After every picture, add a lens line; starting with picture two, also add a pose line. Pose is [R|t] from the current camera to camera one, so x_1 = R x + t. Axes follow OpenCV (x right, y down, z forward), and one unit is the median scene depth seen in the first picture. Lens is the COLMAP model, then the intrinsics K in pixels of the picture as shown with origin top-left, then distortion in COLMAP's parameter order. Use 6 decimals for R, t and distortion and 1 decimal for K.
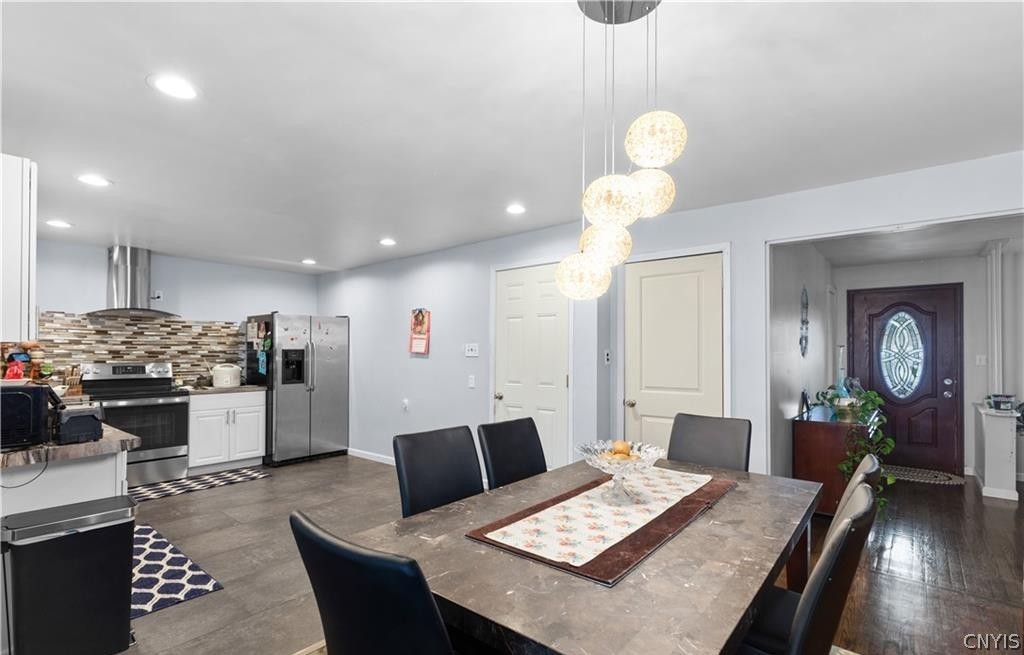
lens RADIAL K [[474.8, 0, 527.6], [0, 474.8, 348.2], [0, 0, 1]] dist [0.003774, 0.001179]
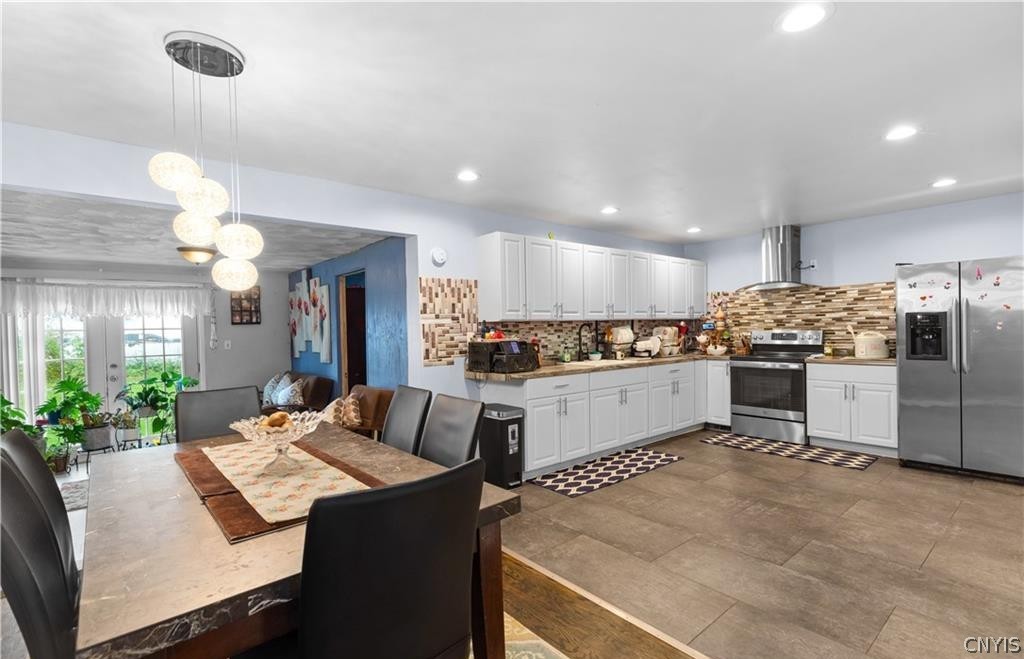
lens RADIAL K [[474.8, 0, 509.7], [0, 474.8, 337.6], [0, 0, 1]] dist [0.003774, 0.001179]
pose [[-0.190731, 0.019161, -0.981455, 0.374513], [0.030583, 0.999440, 0.013569, 0.013115], [0.981166, -0.027428, -0.191210, 0.574893]]
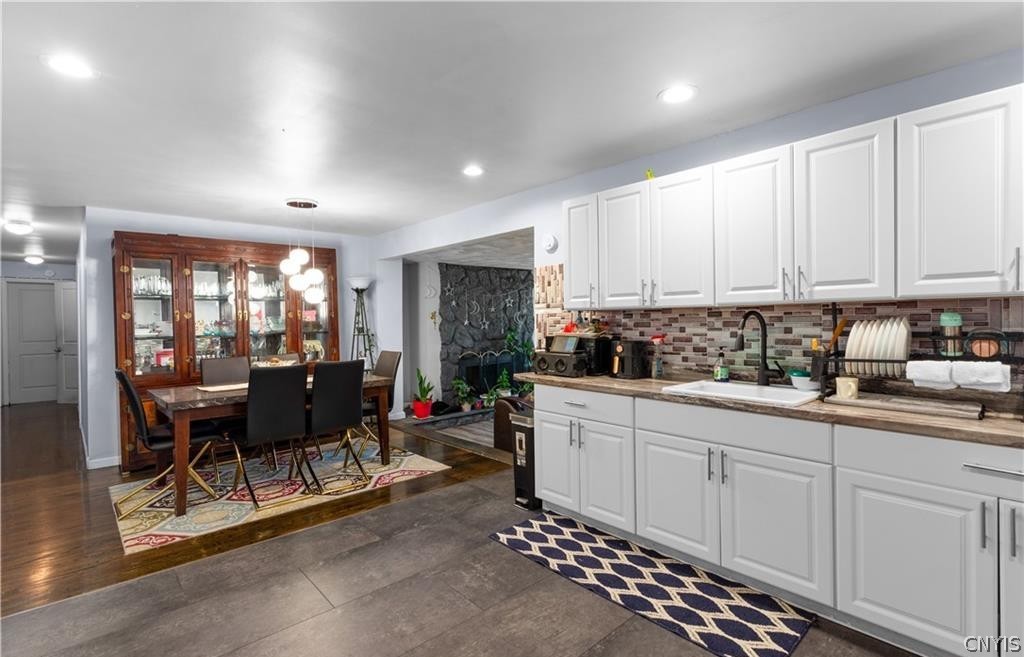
lens RADIAL K [[474.8, 0, 510.4], [0, 474.8, 330.2], [0, 0, 1]] dist [0.003774, 0.001179]
pose [[-0.988882, 0.007118, 0.148535, -0.446402], [0.009279, 0.999861, 0.013858, 0.012382], [-0.148415, 0.015082, -0.988810, 1.074256]]
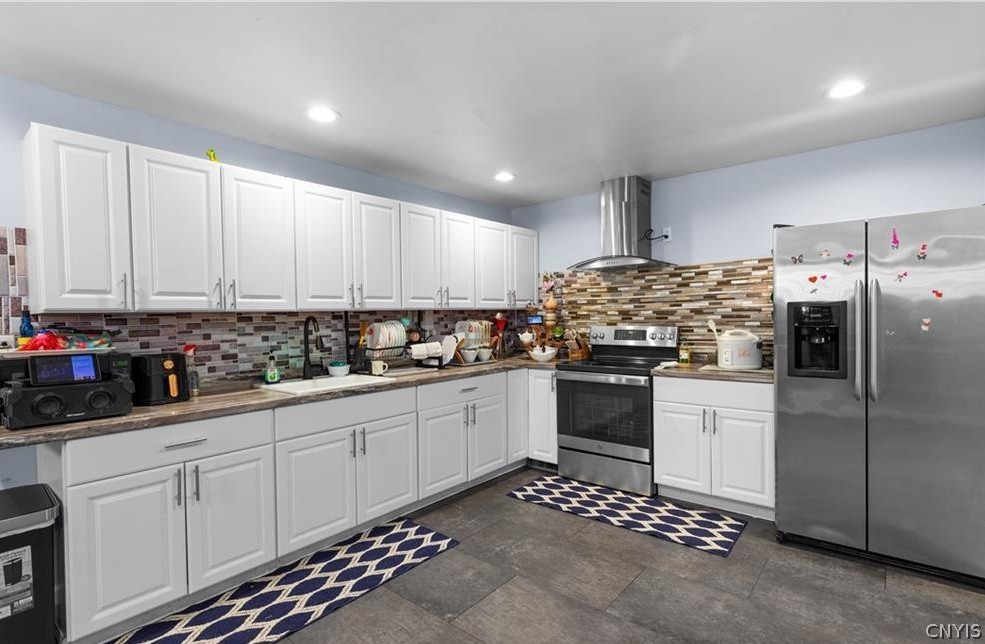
lens RADIAL K [[478.6, 0, 496.1], [0, 478.6, 330.8], [0, 0, 1]] dist [0.003609, 0.001320]
pose [[-0.011528, 0.028703, -0.999522, -0.036043], [0.028774, 0.999183, 0.028362, 0.009389], [0.999519, -0.028434, -0.012344, 0.777267]]
